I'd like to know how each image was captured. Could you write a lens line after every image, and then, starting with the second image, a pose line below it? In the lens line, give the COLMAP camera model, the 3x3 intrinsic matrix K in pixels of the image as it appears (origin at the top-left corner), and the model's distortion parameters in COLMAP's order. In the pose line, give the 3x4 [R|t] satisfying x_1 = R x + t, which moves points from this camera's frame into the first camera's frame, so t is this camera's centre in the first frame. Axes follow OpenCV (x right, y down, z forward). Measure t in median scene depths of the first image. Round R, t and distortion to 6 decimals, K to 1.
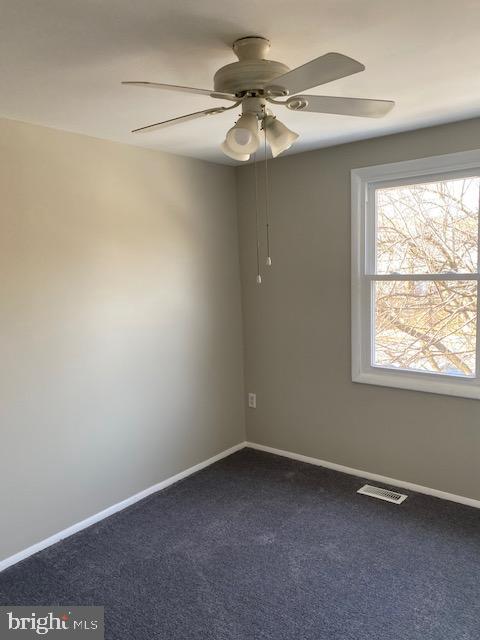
lens RADIAL K [[489.3, 0, 243.1], [0, 489.3, 321.7], [0, 0, 1]] dist [0.024107, -0.018110]
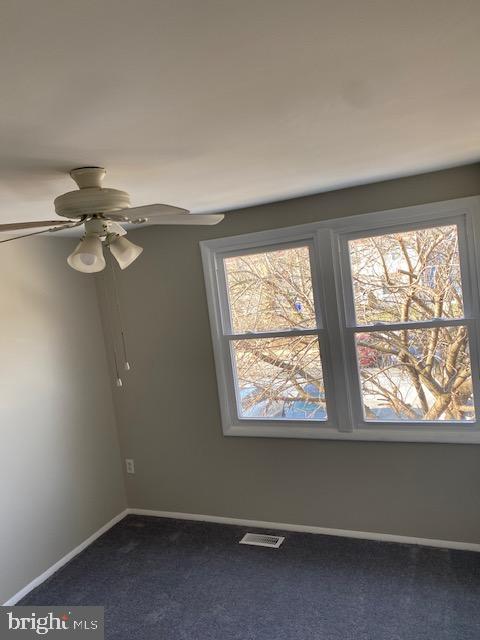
lens RADIAL K [[489.3, 0, 235.5], [0, 489.3, 319.2], [0, 0, 1]] dist [0.024107, -0.018110]
pose [[0.965131, -0.103222, 0.240557, 0.020780], [0.115480, 0.992606, -0.037392, -0.093756], [-0.234919, 0.063868, 0.969914, -0.052595]]
